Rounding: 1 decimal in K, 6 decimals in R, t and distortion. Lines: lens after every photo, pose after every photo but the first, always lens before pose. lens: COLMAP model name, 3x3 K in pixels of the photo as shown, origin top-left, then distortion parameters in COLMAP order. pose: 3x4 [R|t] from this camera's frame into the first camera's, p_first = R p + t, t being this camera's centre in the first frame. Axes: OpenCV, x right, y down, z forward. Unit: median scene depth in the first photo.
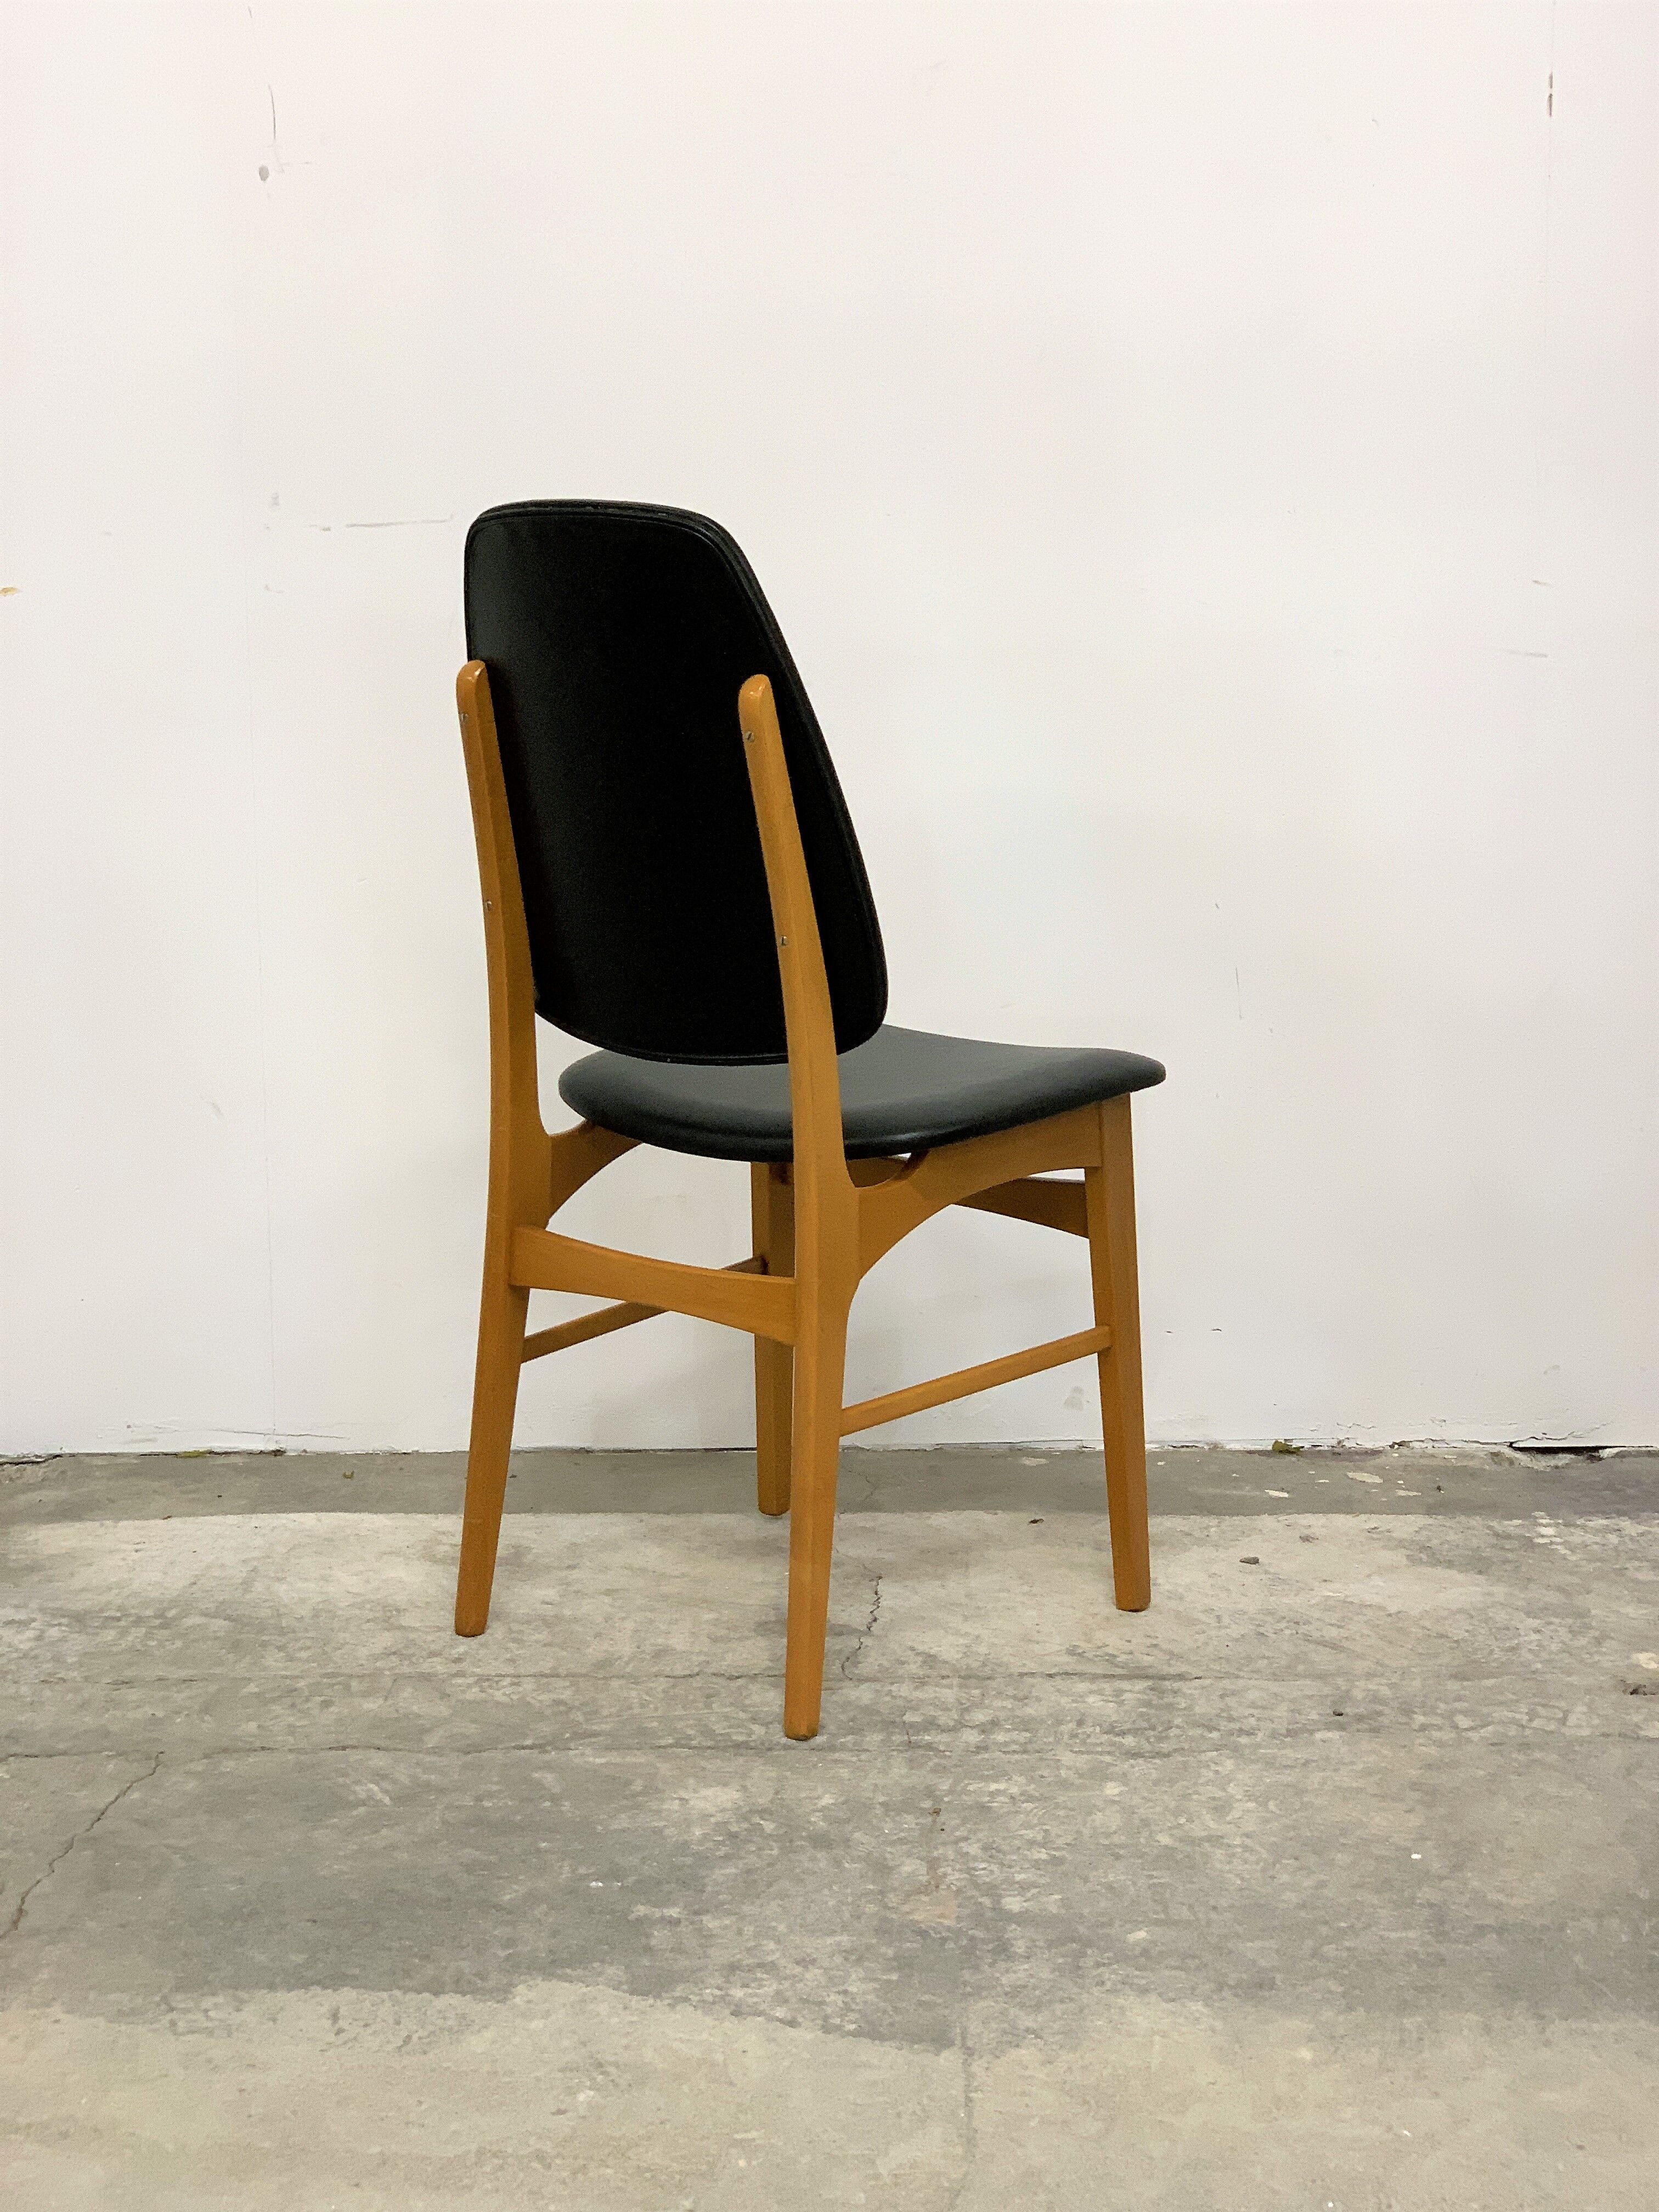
lens RADIAL K [[3420.4, 0, 844.0], [0, 3420.4, 1105.3], [0, 0, 1]] dist [0.144089, -0.891032]
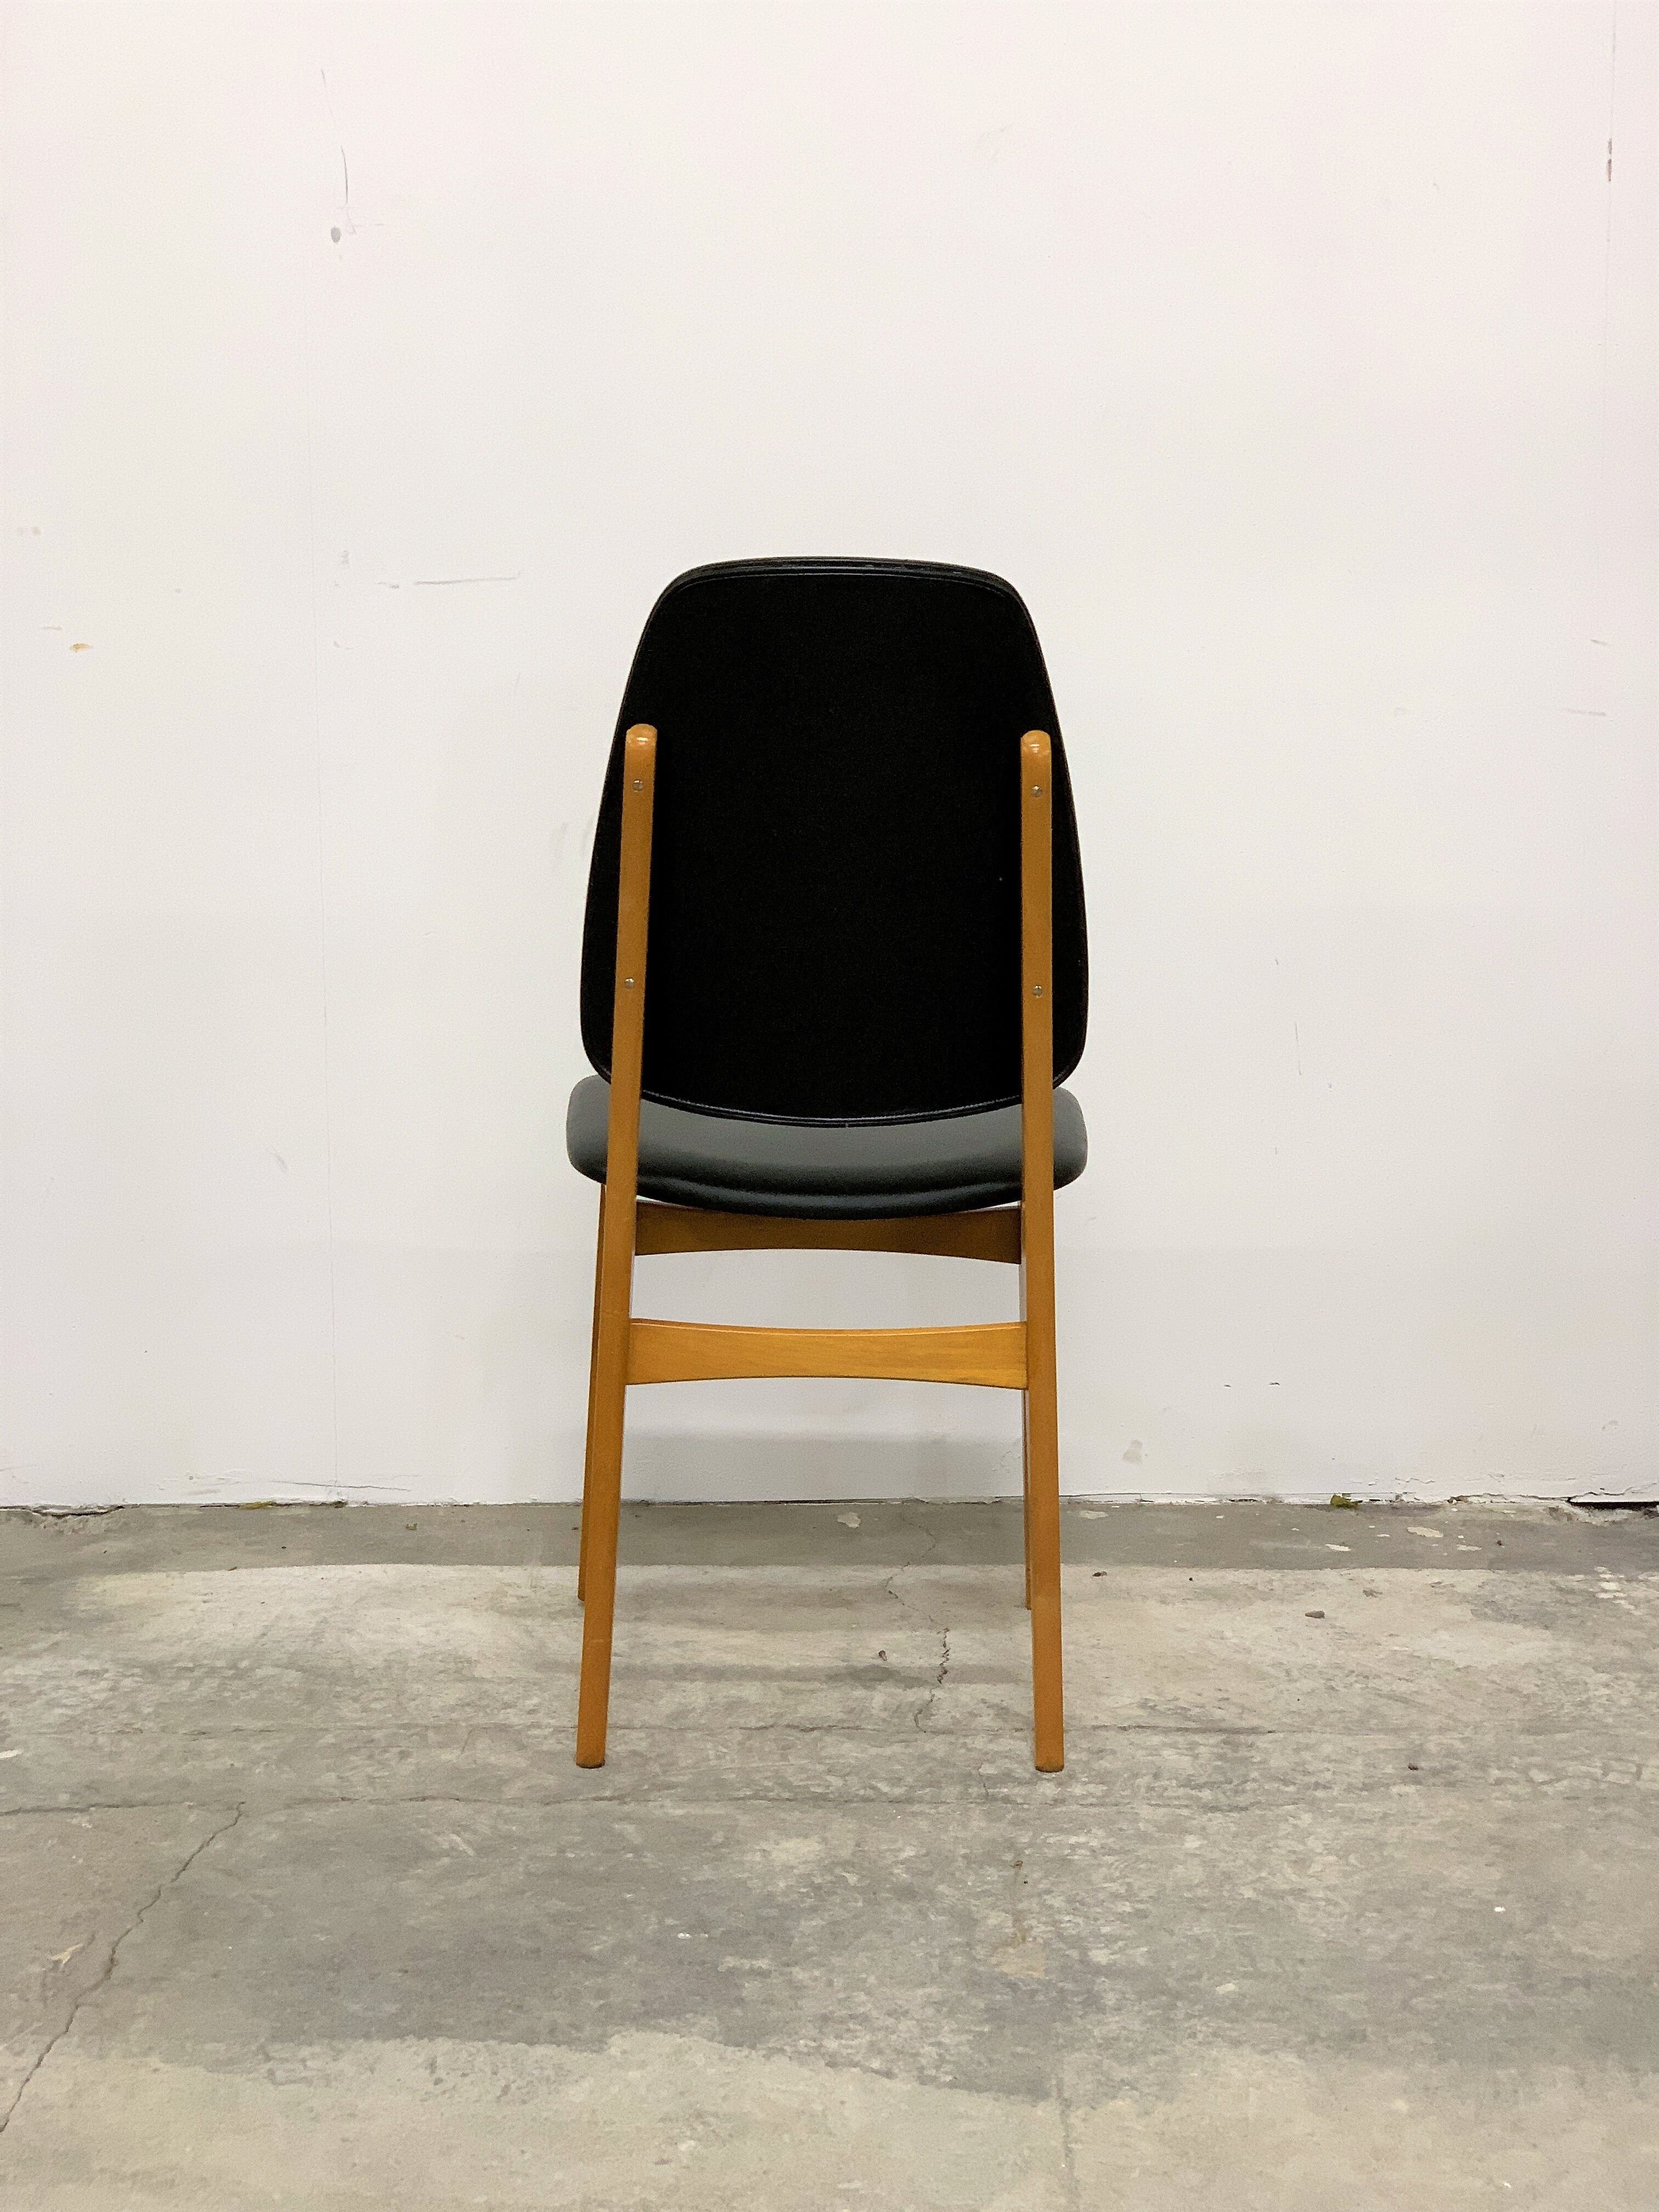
lens RADIAL K [[3420.4, 0, 844.0], [0, 3420.4, 1105.3], [0, 0, 1]] dist [0.144089, -0.891032]
pose [[0.999996, 0.002705, 0.000379, -0.024770], [-0.002699, 0.999869, -0.015989, 0.000390], [-0.000422, 0.015988, 0.999872, -0.006161]]
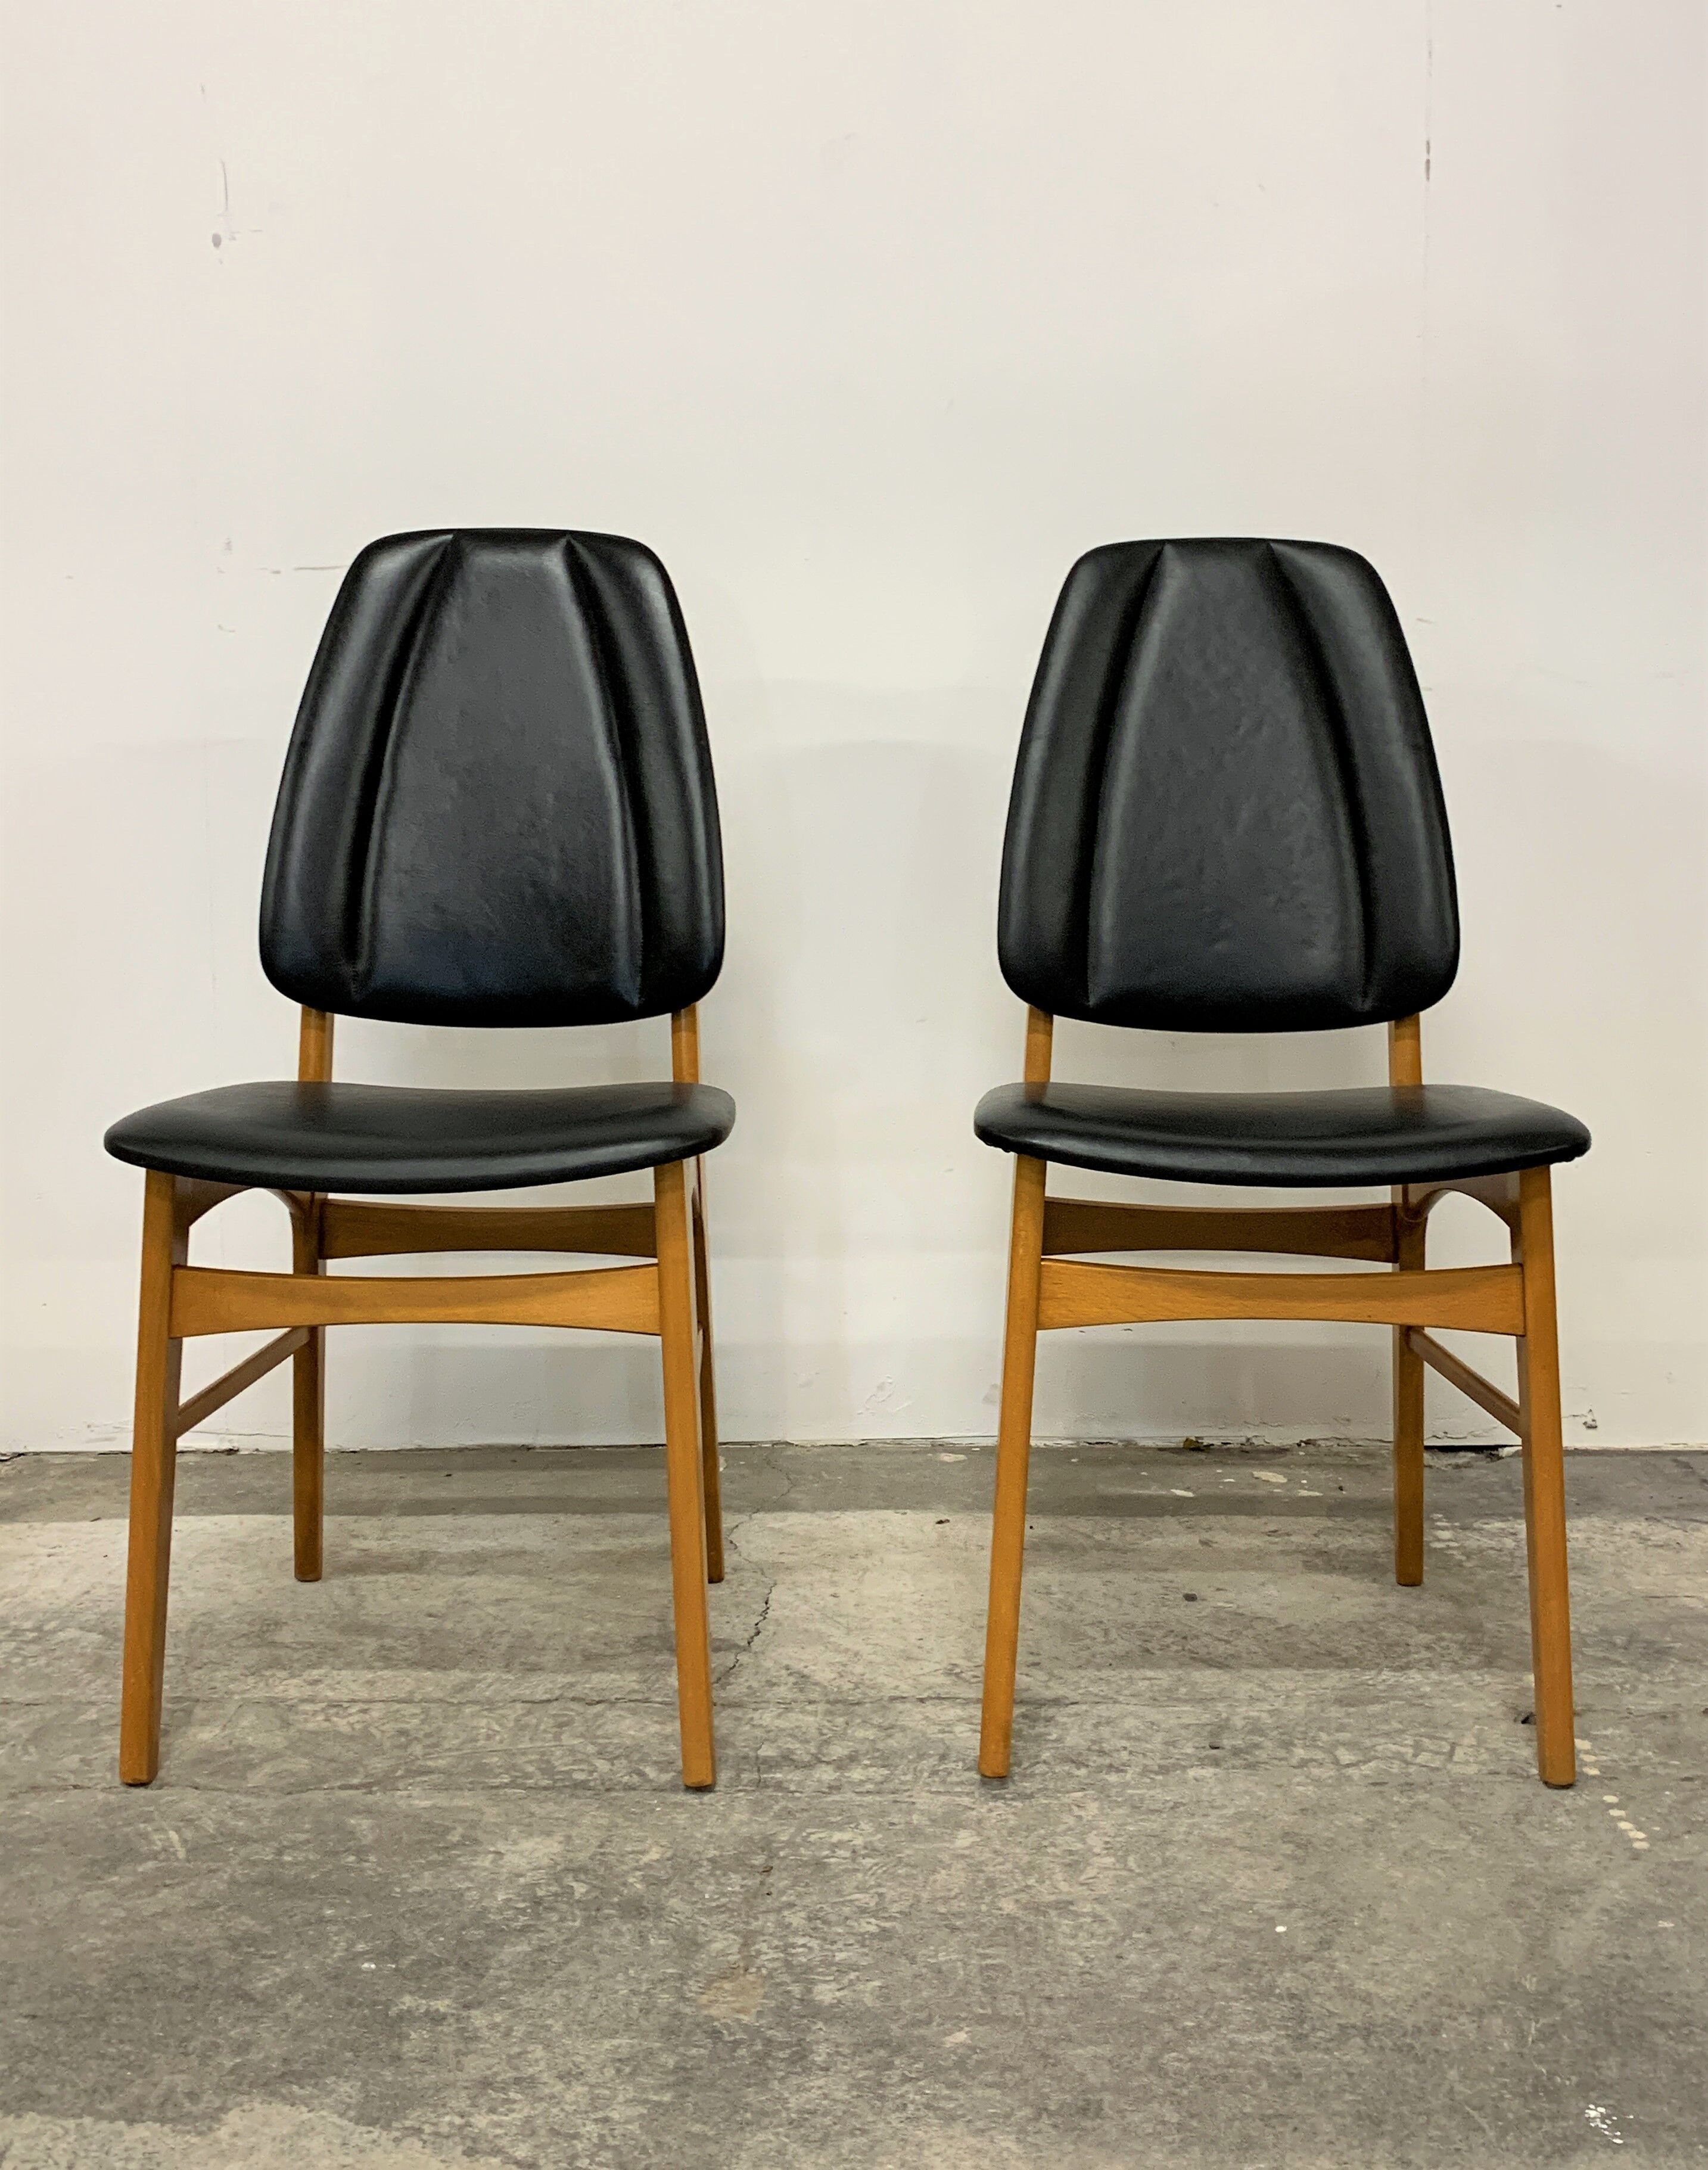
lens RADIAL K [[2558.0, 0, 926.4], [0, 2558.0, 955.5], [0, 0, 1]] dist [0.043536, -0.137670]
pose [[0.999886, -0.001996, -0.014955, 0.080090], [0.000910, 0.997386, -0.072248, 0.009725], [0.015060, 0.072226, 0.997275, 0.290689]]
